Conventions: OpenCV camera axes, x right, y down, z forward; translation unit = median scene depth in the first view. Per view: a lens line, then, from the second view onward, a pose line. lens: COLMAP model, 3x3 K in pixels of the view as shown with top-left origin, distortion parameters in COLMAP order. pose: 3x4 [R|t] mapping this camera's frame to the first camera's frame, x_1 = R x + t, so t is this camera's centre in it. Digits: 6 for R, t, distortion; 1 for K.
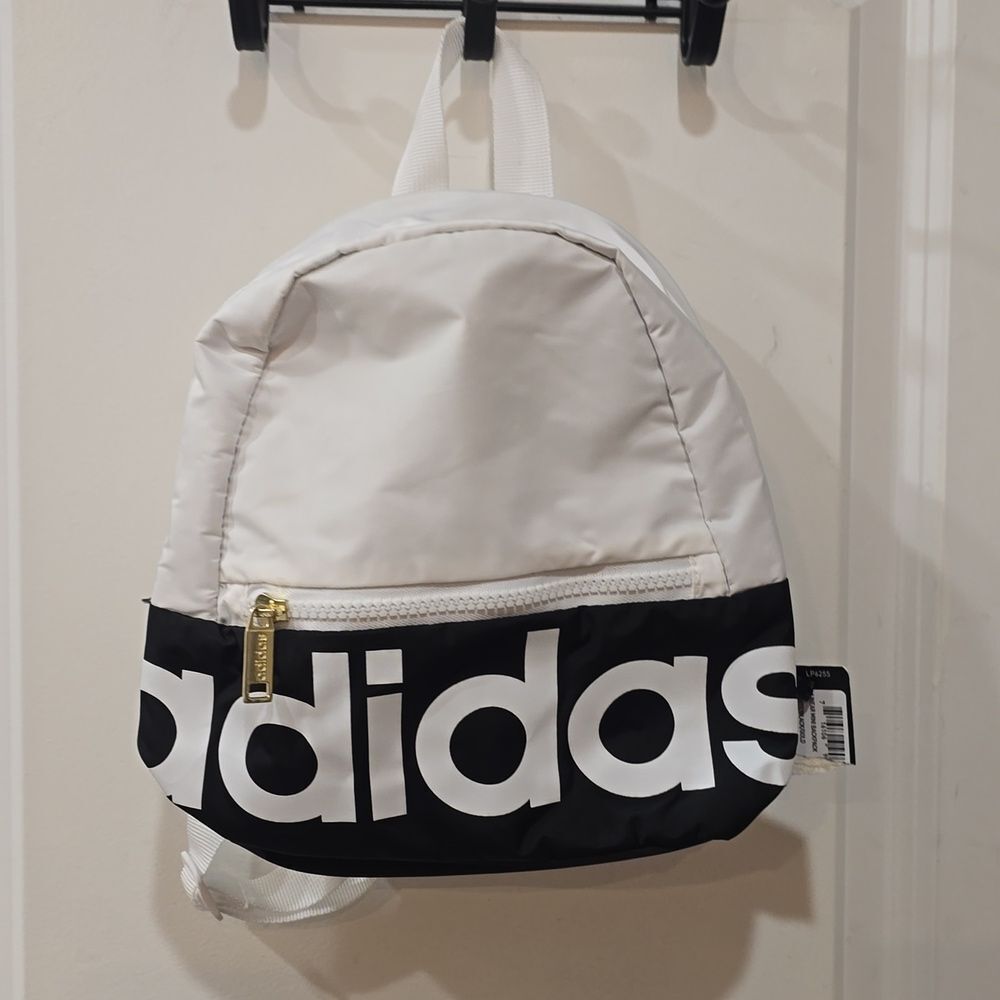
lens RADIAL K [[1527.0, 0, 500.0], [0, 1527.0, 500.0], [0, 0, 1]] dist [0.346075, -1.477772]
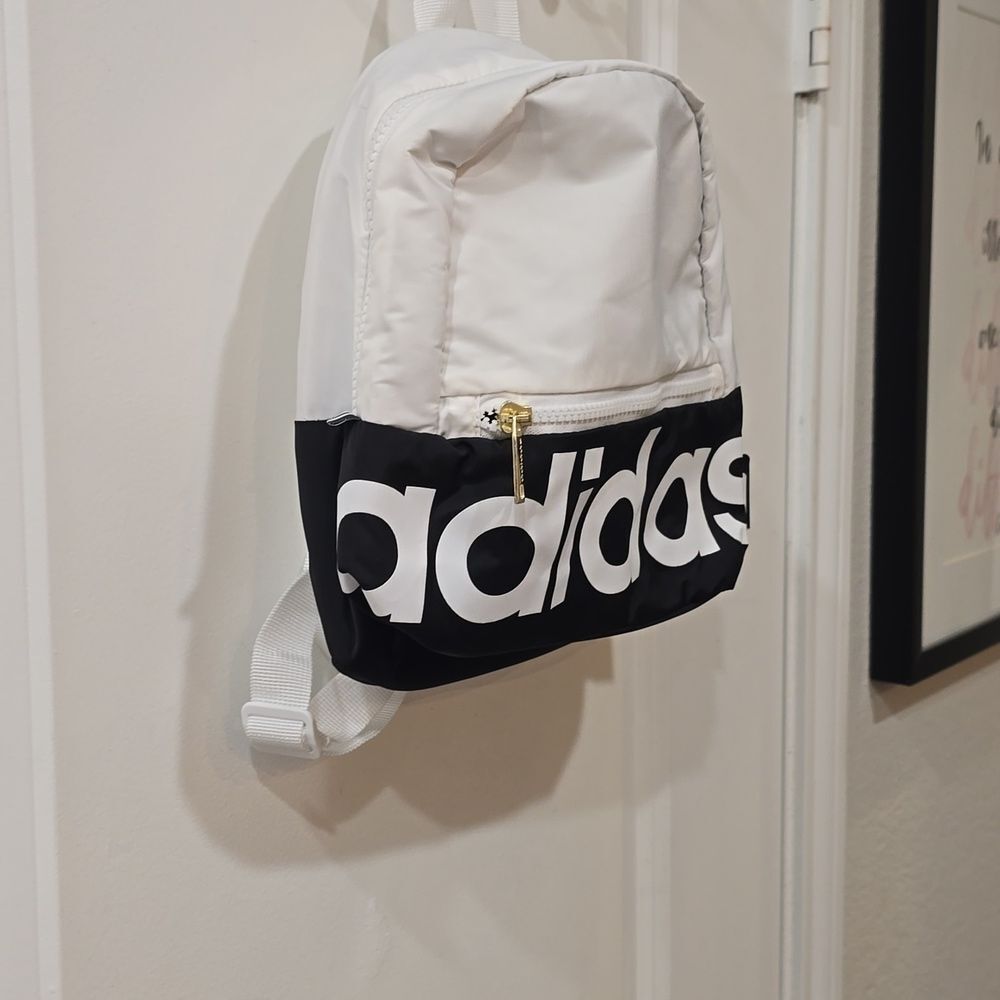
lens RADIAL K [[1527.0, 0, 500.0], [0, 1527.0, 500.0], [0, 0, 1]] dist [0.346075, -1.477772]
pose [[0.670610, -0.072789, 0.738231, -0.908096], [0.049155, 0.997347, 0.053685, 0.069560], [-0.740180, 0.000286, 0.672409, 0.295145]]
